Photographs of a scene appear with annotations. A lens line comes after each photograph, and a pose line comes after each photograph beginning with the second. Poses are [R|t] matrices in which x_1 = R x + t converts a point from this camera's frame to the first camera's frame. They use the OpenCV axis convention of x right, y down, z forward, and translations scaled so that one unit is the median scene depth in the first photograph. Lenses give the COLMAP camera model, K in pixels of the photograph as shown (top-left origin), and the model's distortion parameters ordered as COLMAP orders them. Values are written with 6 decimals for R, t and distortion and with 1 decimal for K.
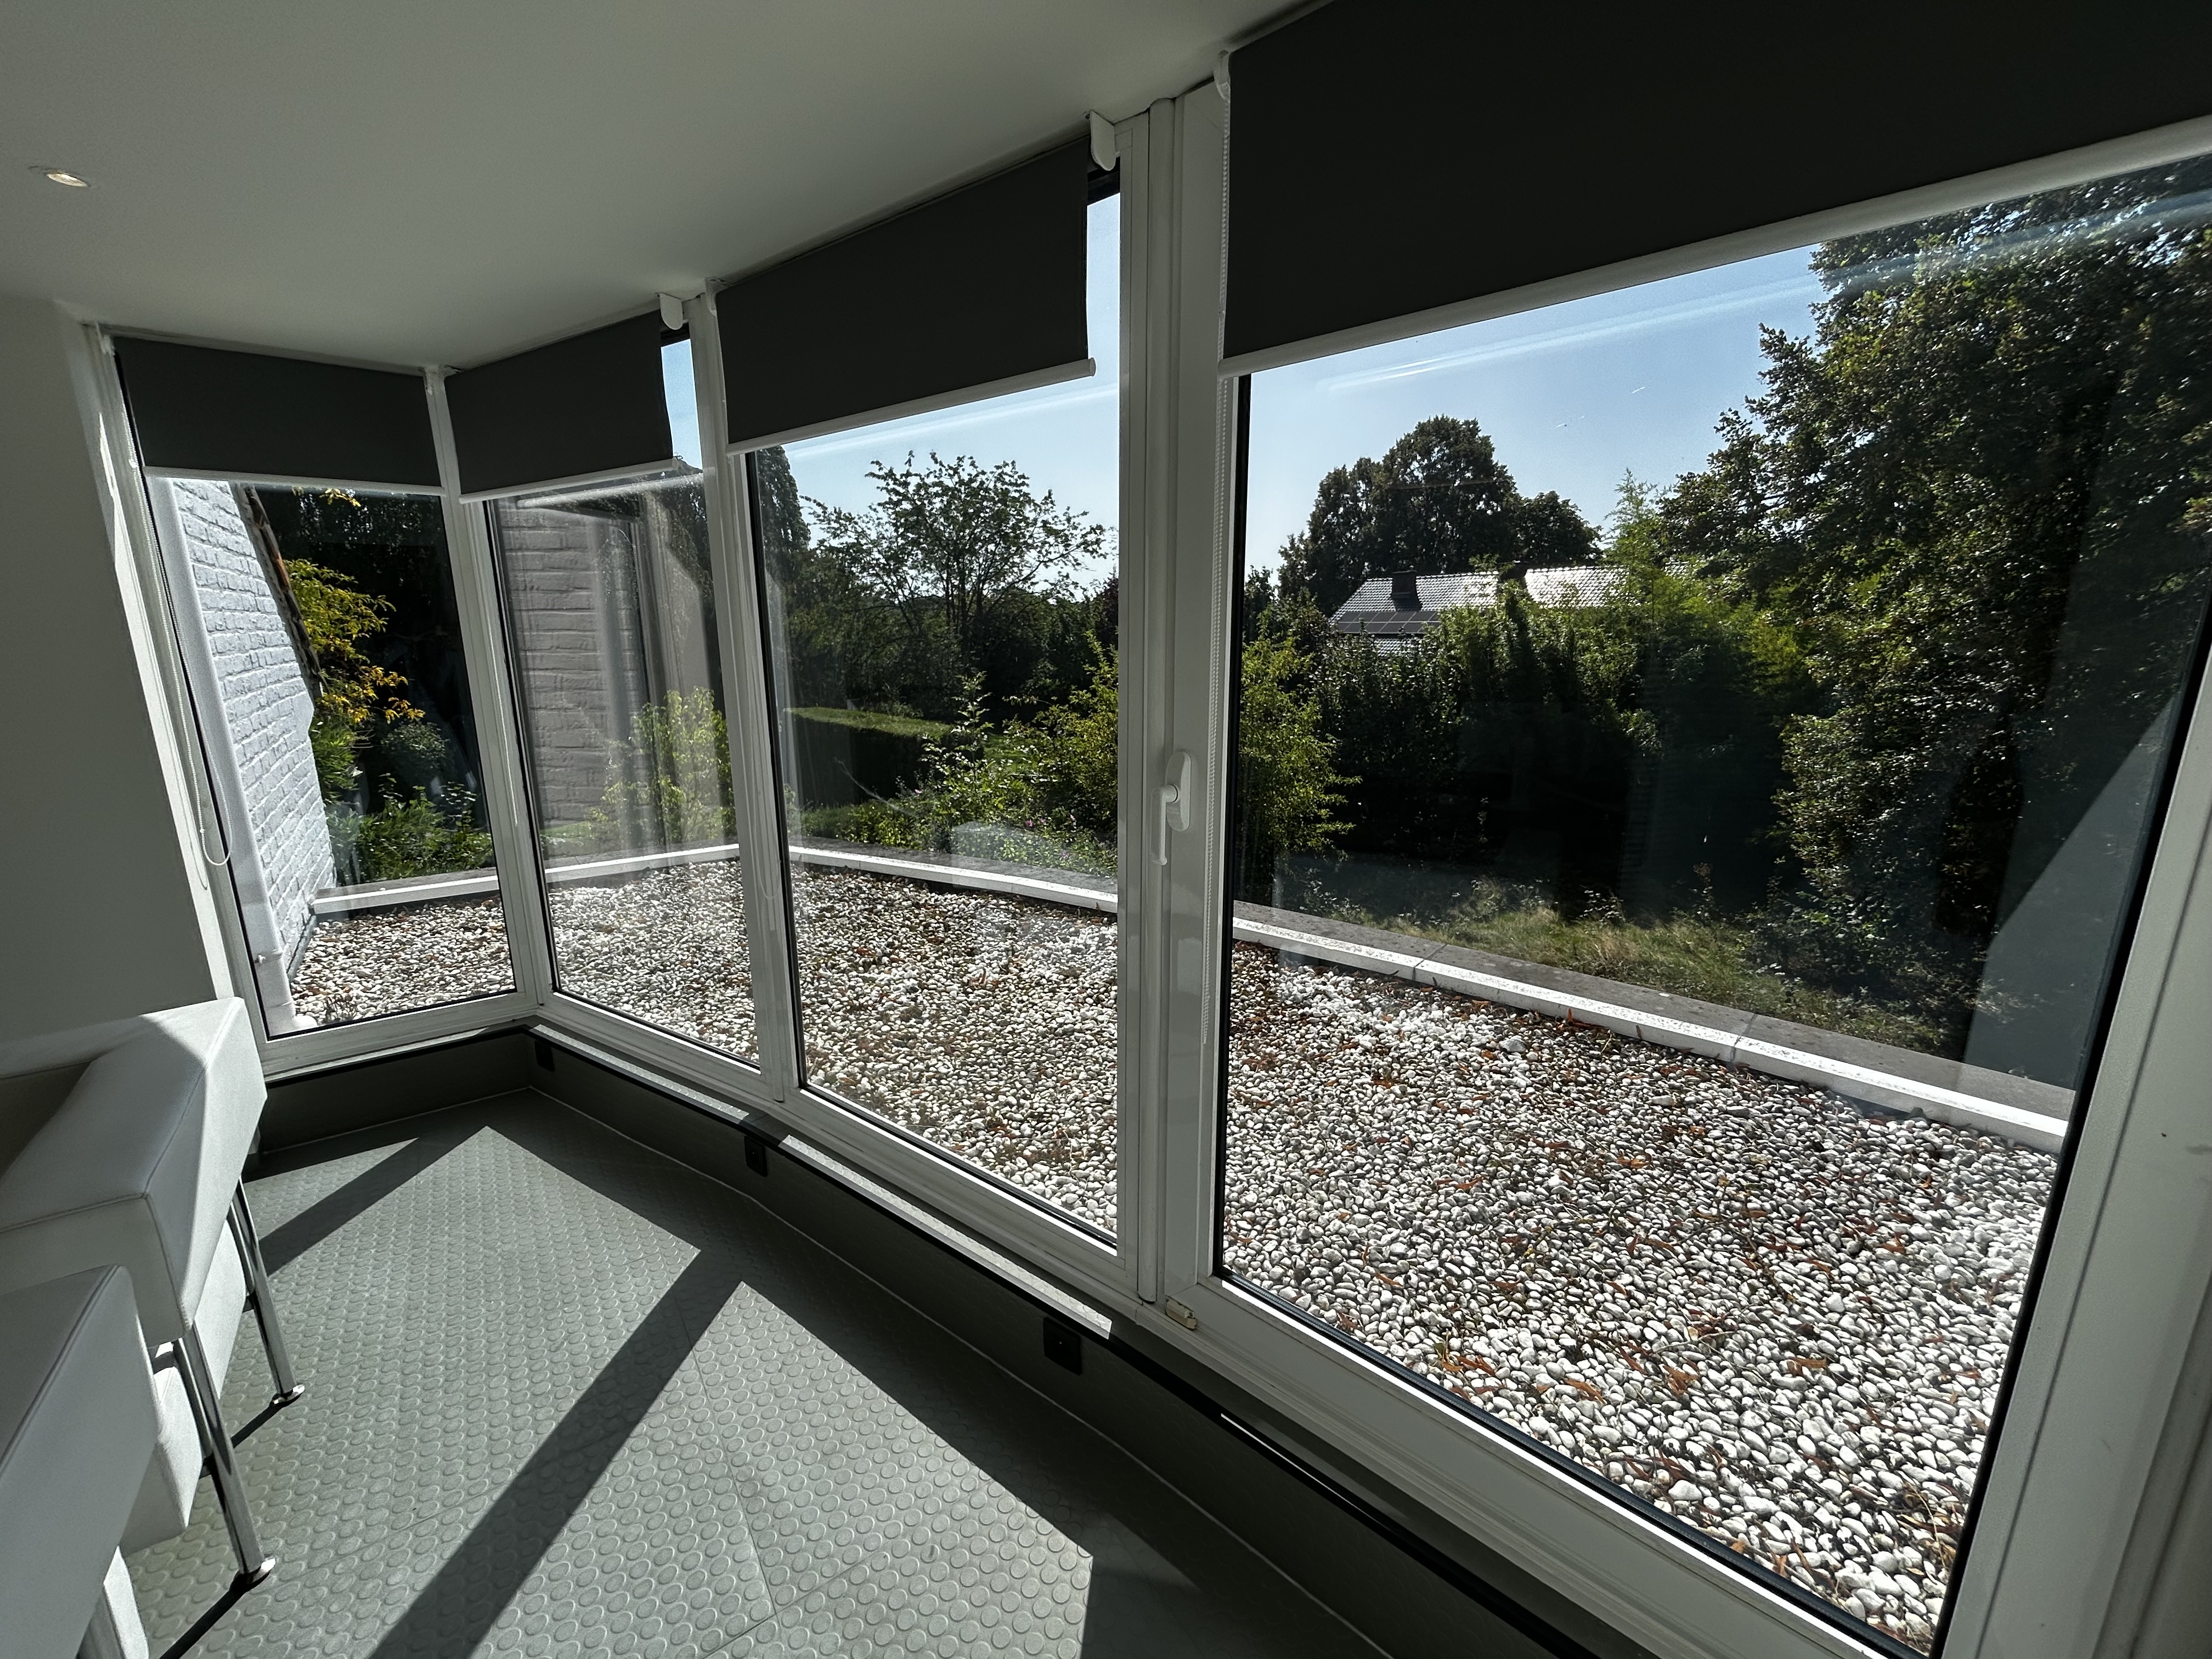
lens RADIAL K [[891.7, 0, 1103.3], [0, 891.7, 833.5], [0, 0, 1]] dist [0.000457, 0.000068]
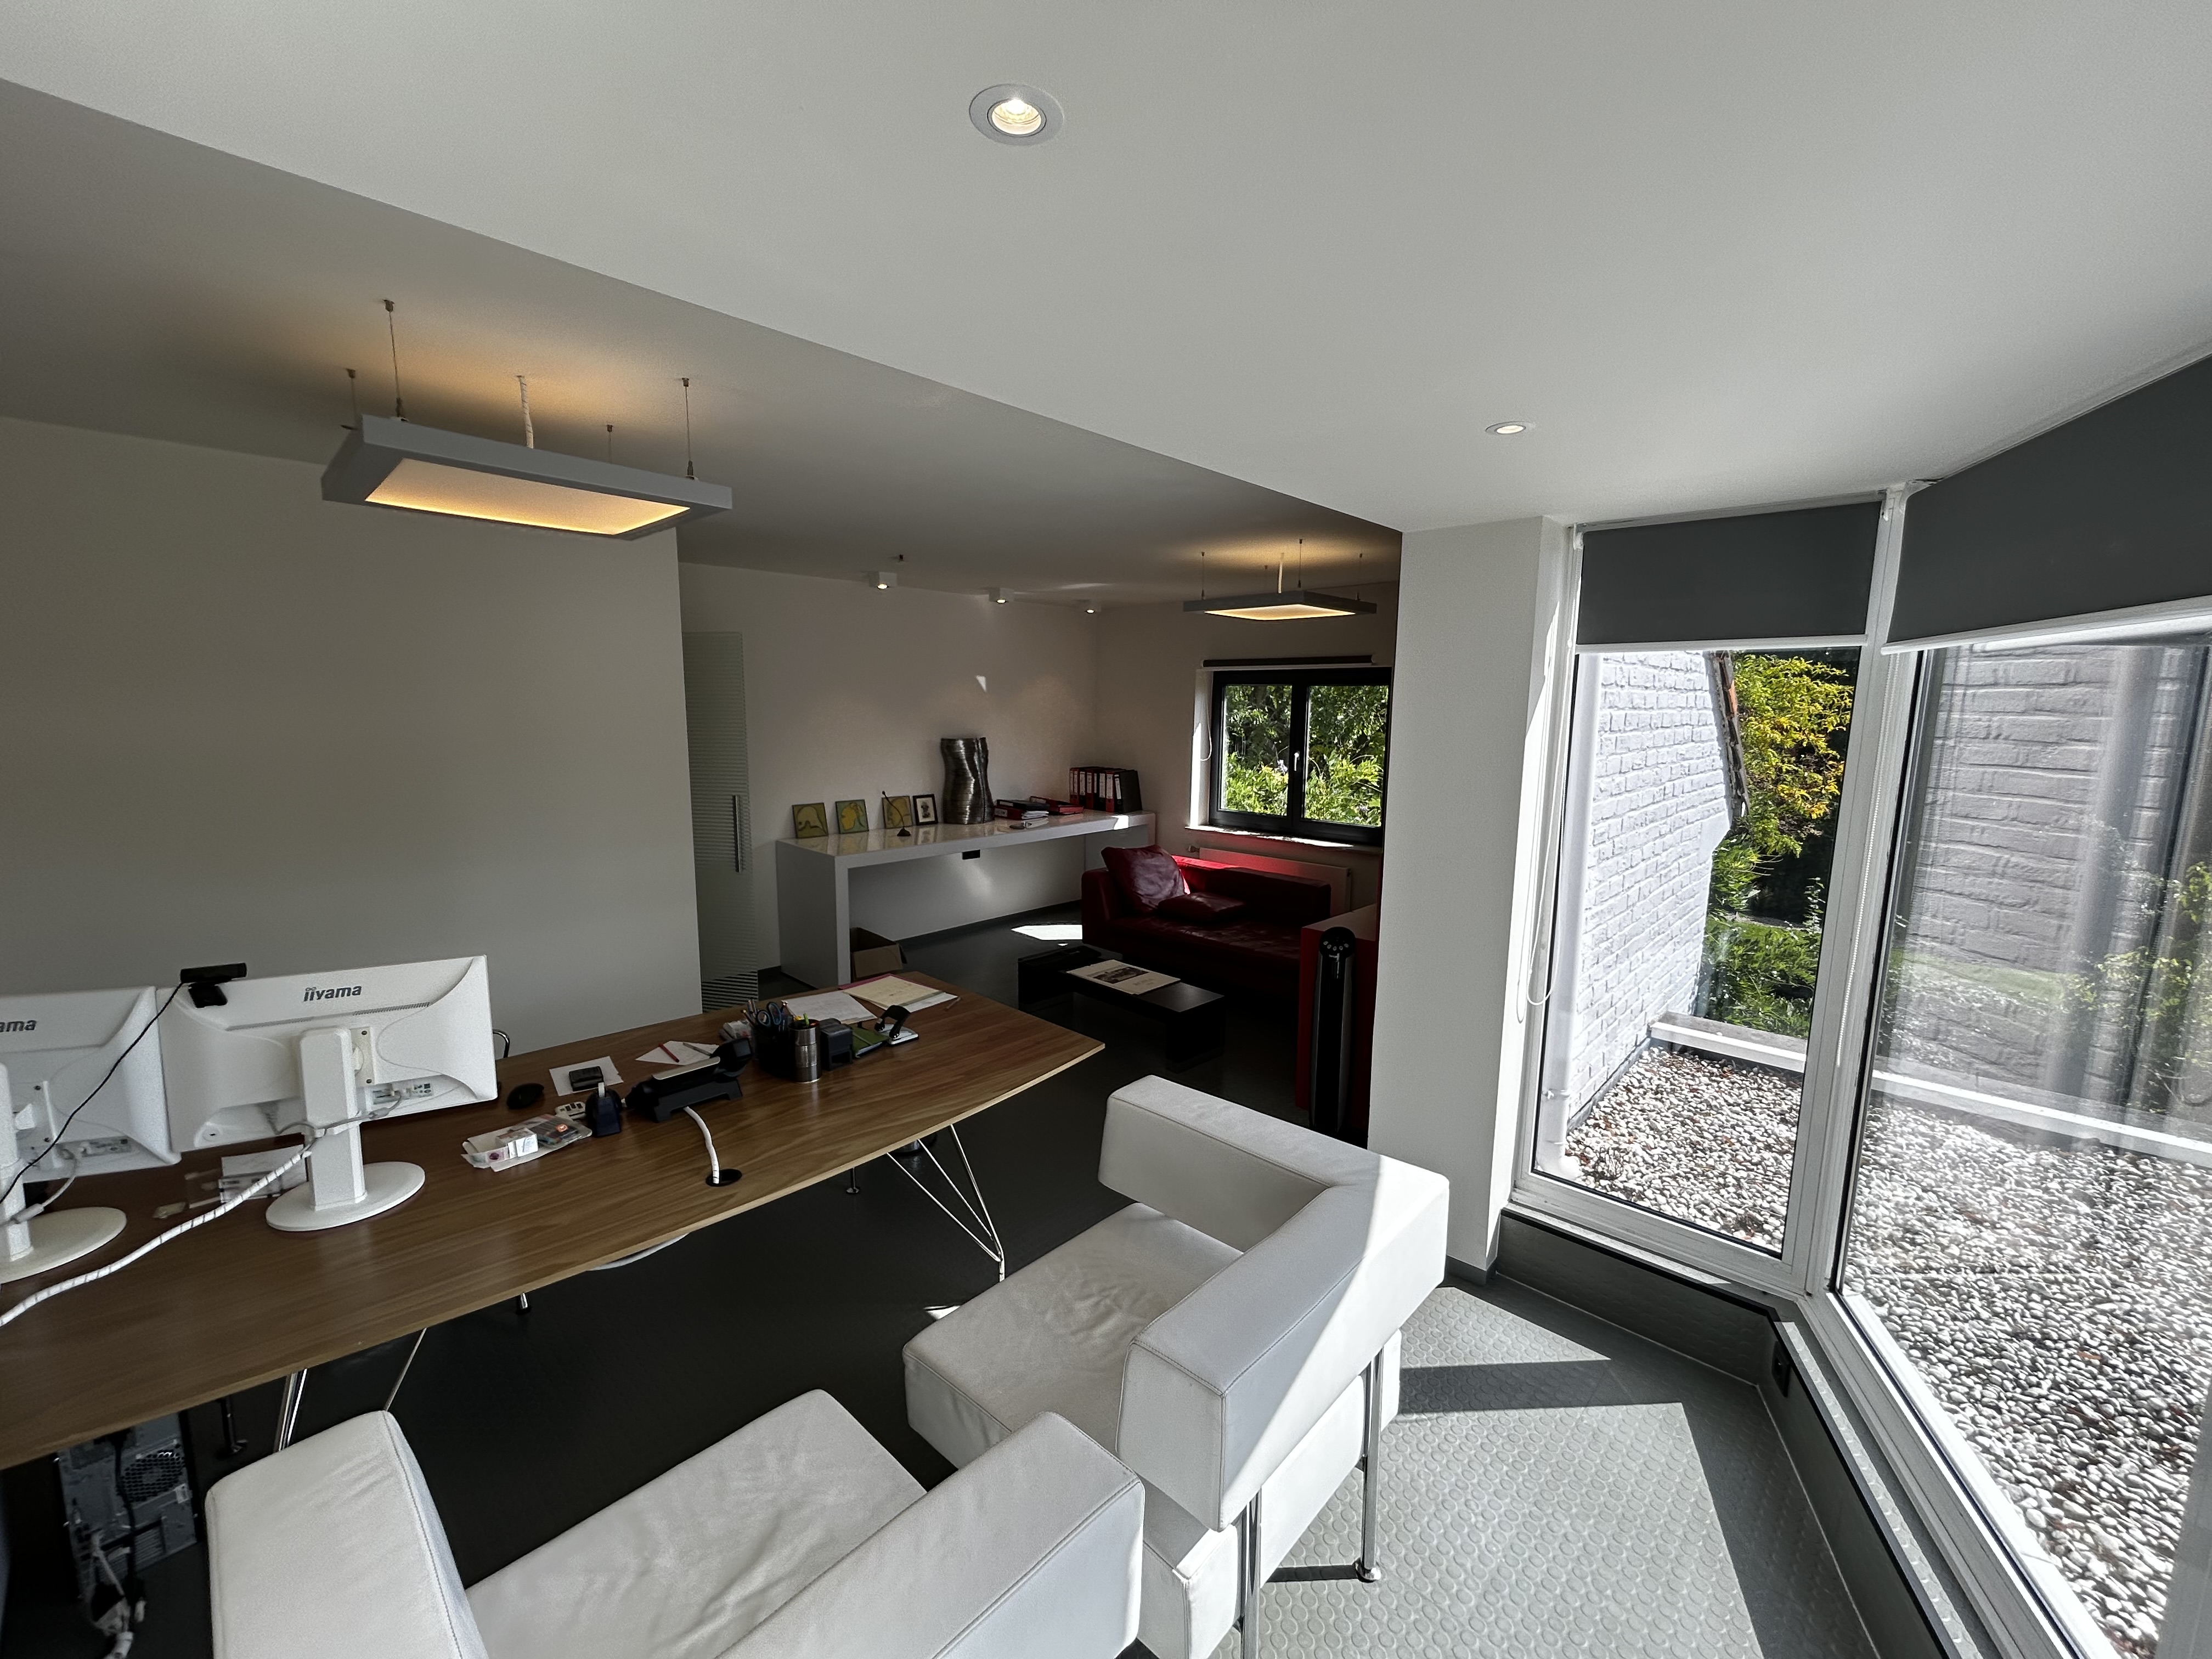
lens RADIAL K [[892.5, 0, 1101.4], [0, 892.5, 832.2], [0, 0, 1]] dist [0.001273, 0.000505]
pose [[0.183764, 0.145903, -0.972082, -0.054157], [-0.232317, 0.967353, 0.101275, -0.101465], [0.955123, 0.207220, 0.211661, 0.160312]]
